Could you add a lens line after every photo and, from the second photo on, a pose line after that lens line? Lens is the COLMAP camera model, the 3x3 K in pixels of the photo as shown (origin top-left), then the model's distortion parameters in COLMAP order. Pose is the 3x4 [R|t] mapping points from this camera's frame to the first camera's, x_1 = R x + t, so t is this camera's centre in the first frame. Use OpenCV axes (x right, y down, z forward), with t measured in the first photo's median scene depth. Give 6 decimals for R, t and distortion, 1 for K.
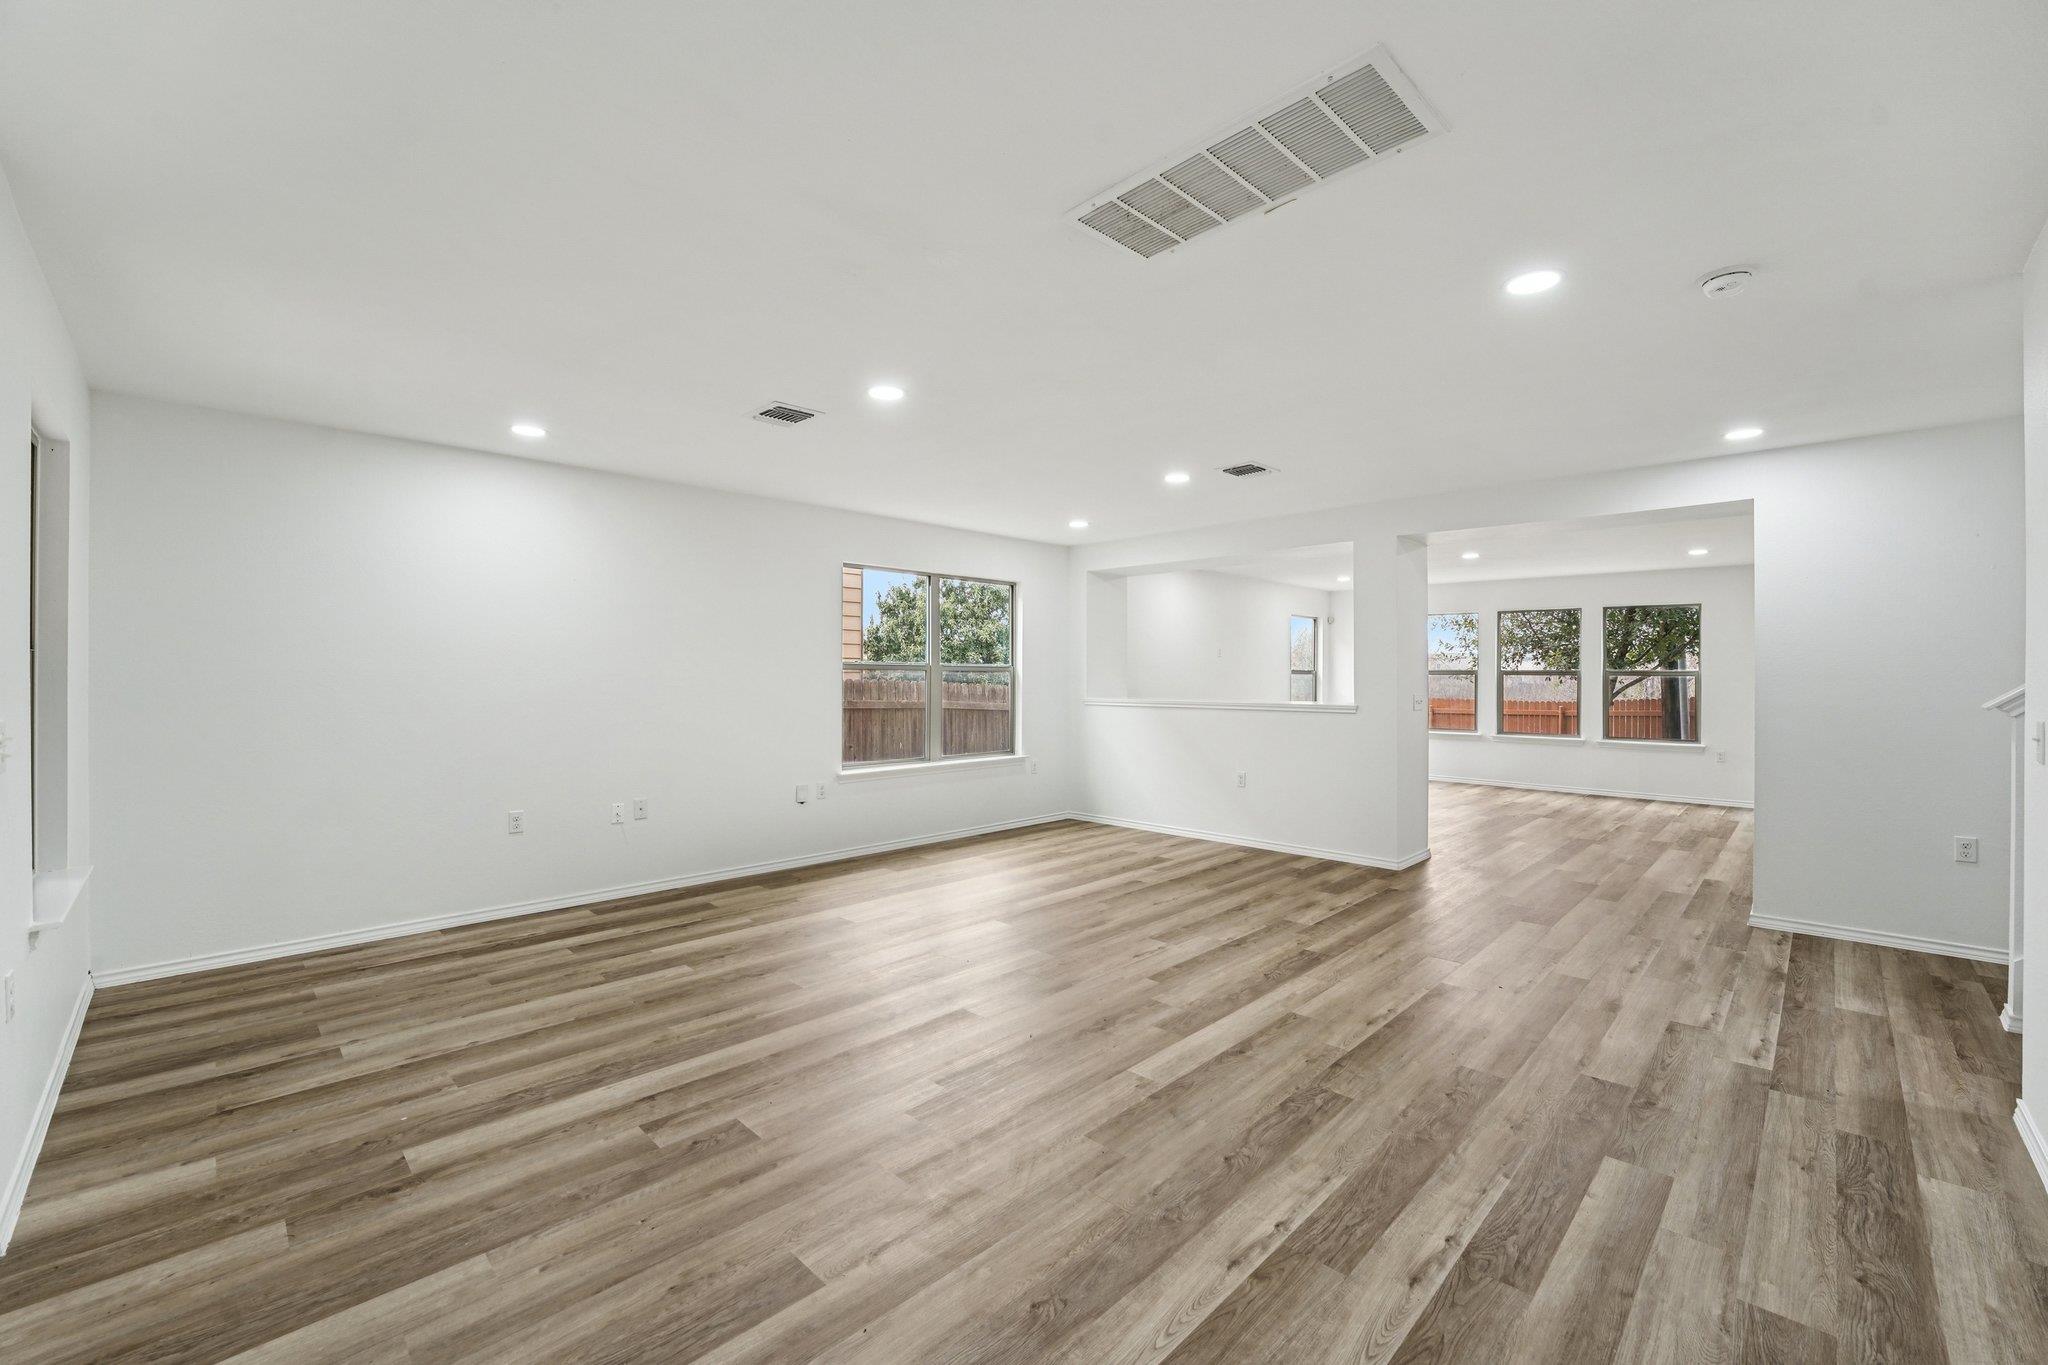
lens RADIAL K [[840.0, 0, 1014.6], [0, 840.0, 684.9], [0, 0, 1]] dist [-0.025368, 0.003990]
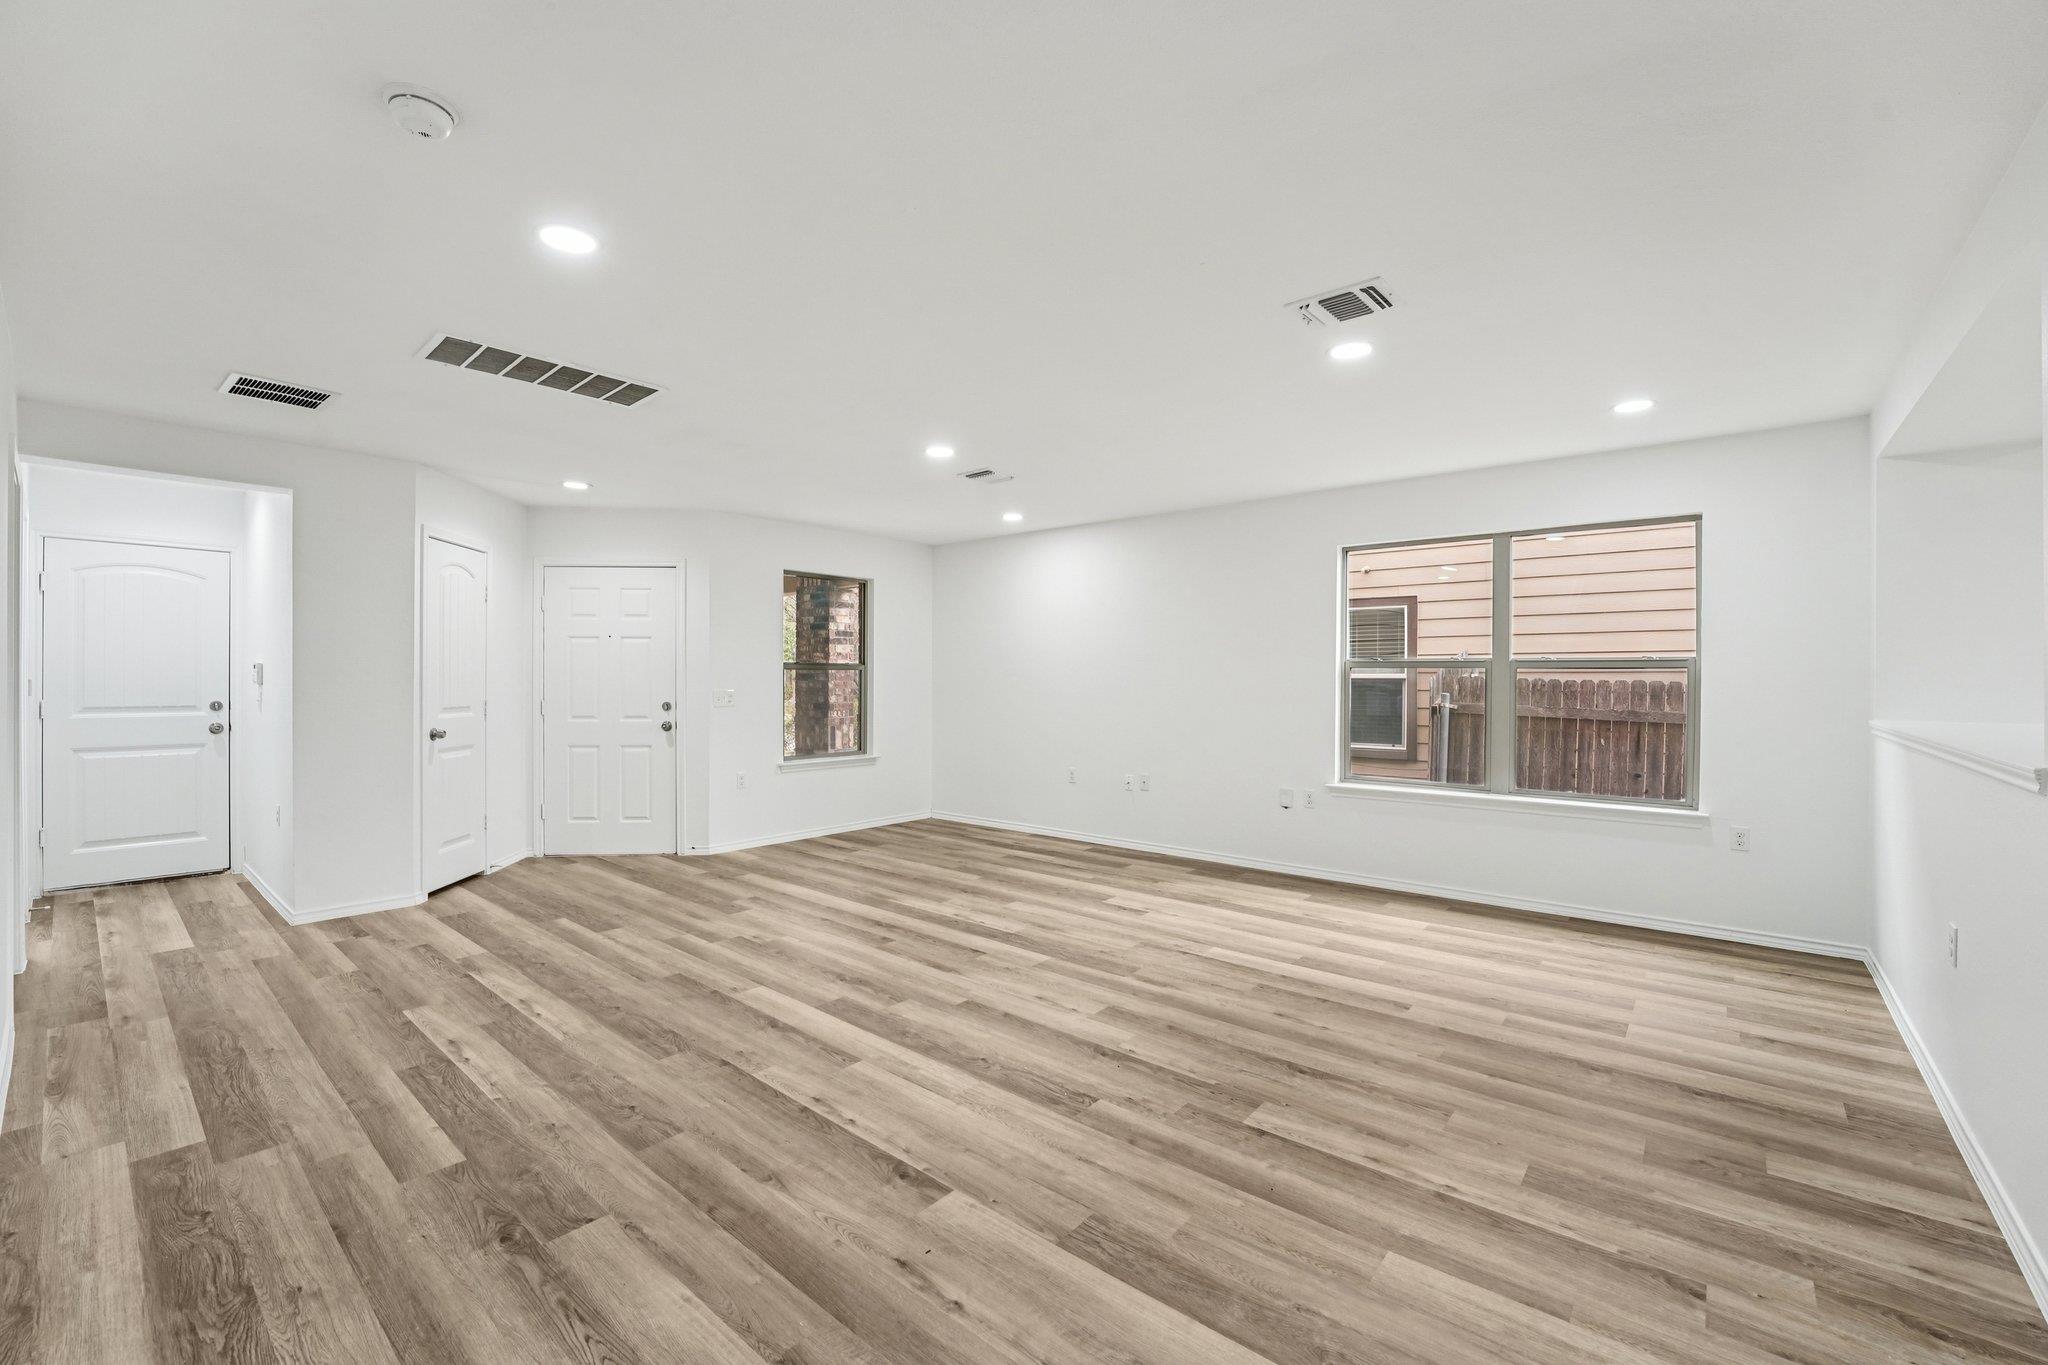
lens RADIAL K [[840.0, 0, 1015.0], [0, 840.0, 690.6], [0, 0, 1]] dist [-0.025368, 0.003990]
pose [[0.072226, 0.014522, -0.997283, 1.263068], [-0.010310, 0.999851, 0.013813, -0.006531], [0.997335, 0.009284, 0.072365, 1.145303]]
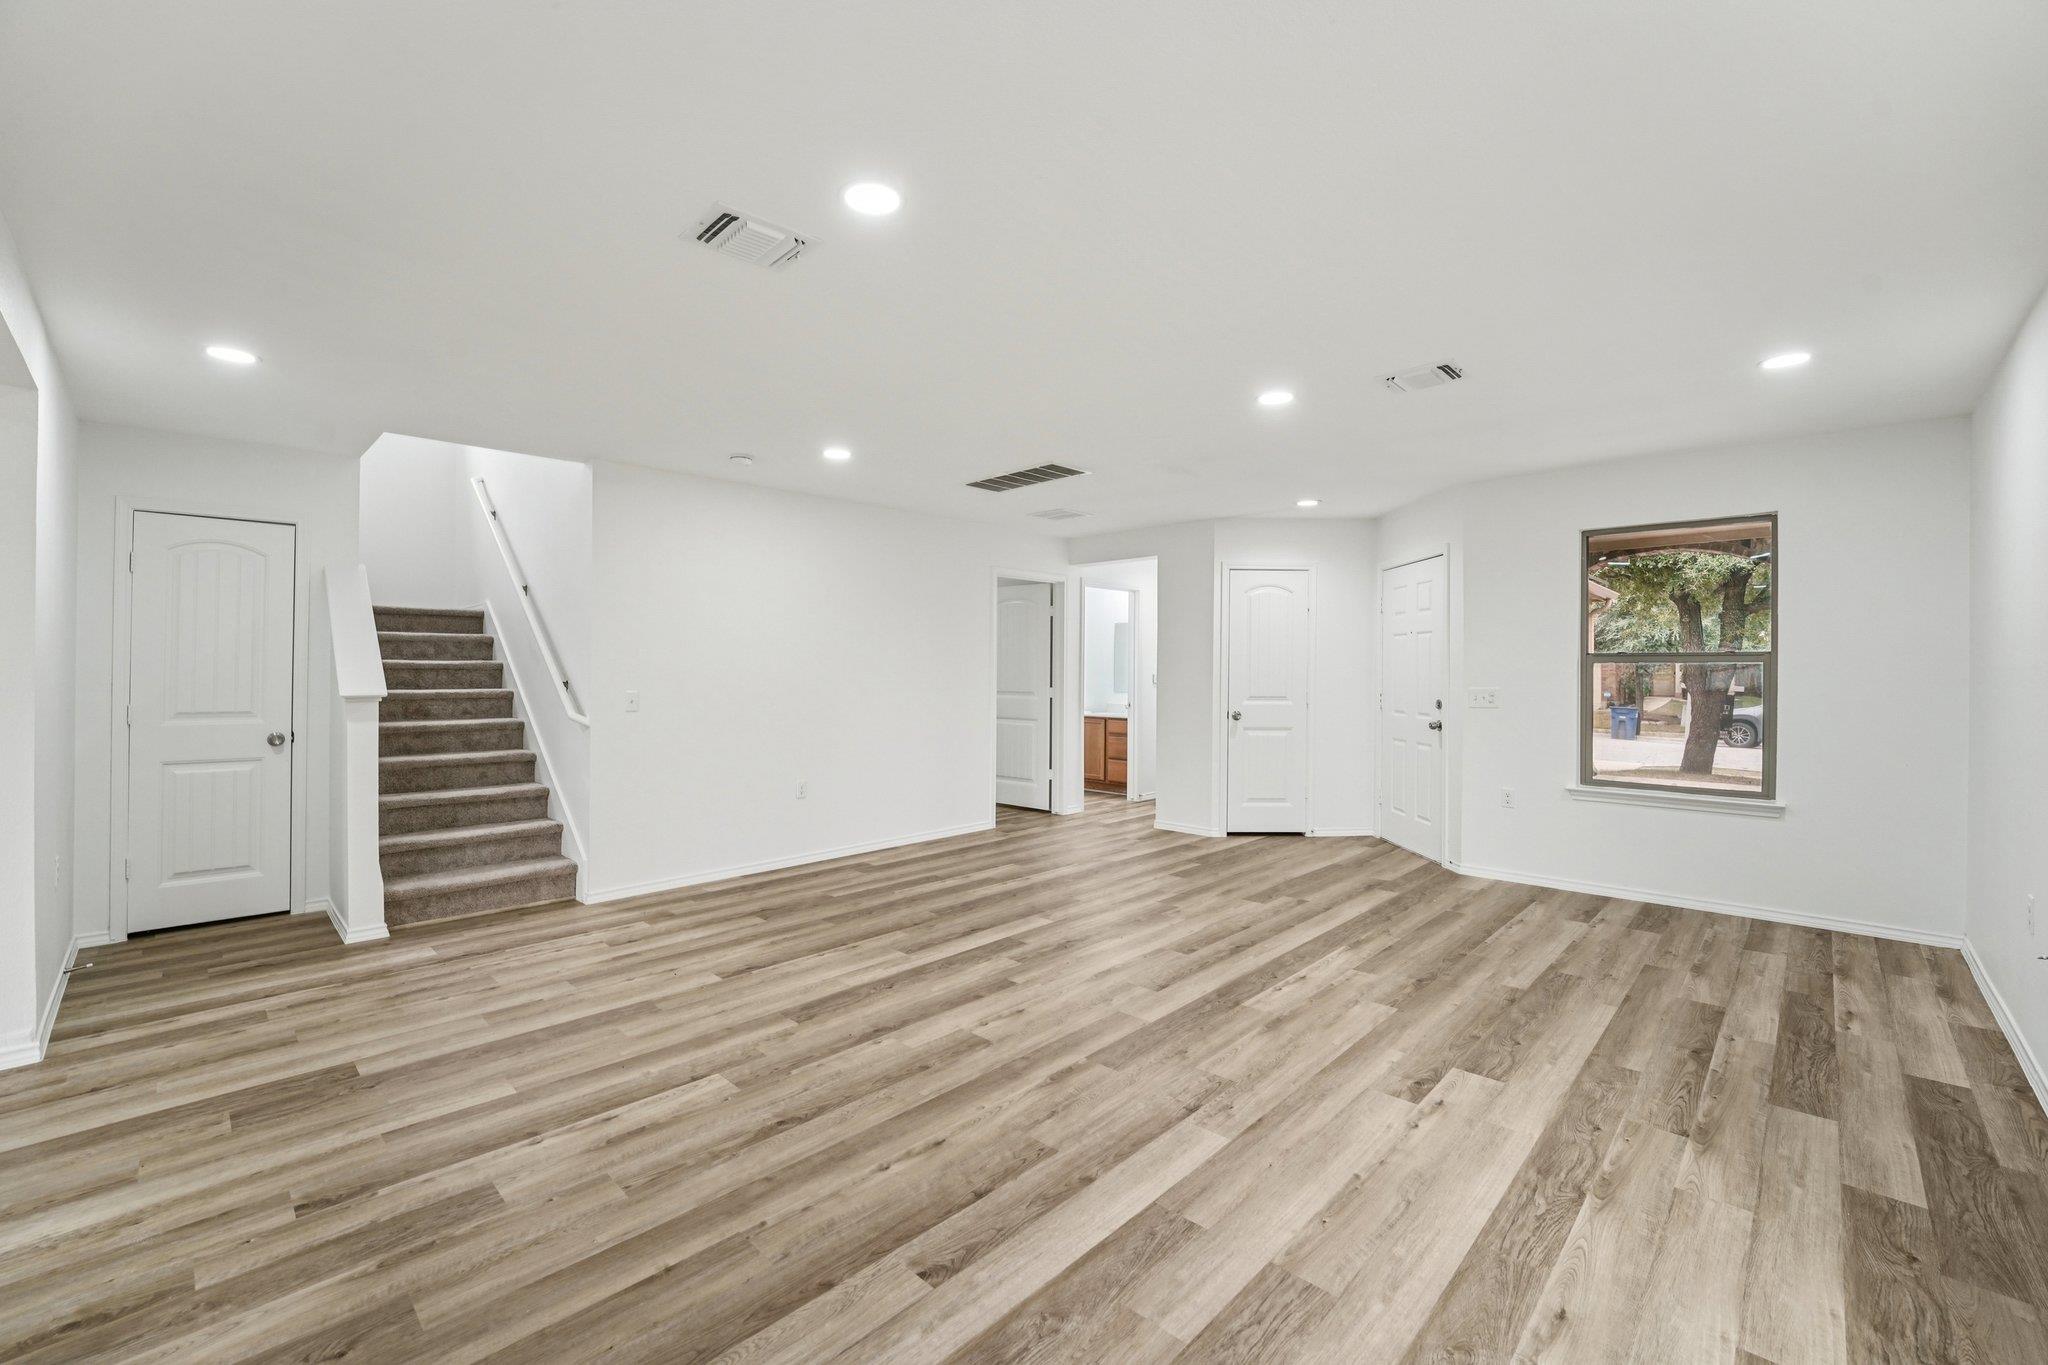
lens RADIAL K [[840.0, 0, 1014.2], [0, 840.0, 682.1], [0, 0, 1]] dist [-0.025368, 0.003990]
pose [[-0.999960, -0.000499, -0.008948, 0.200554], [-0.000687, 0.999779, 0.021013, -0.019421], [0.008935, 0.021019, -0.999739, 2.284232]]
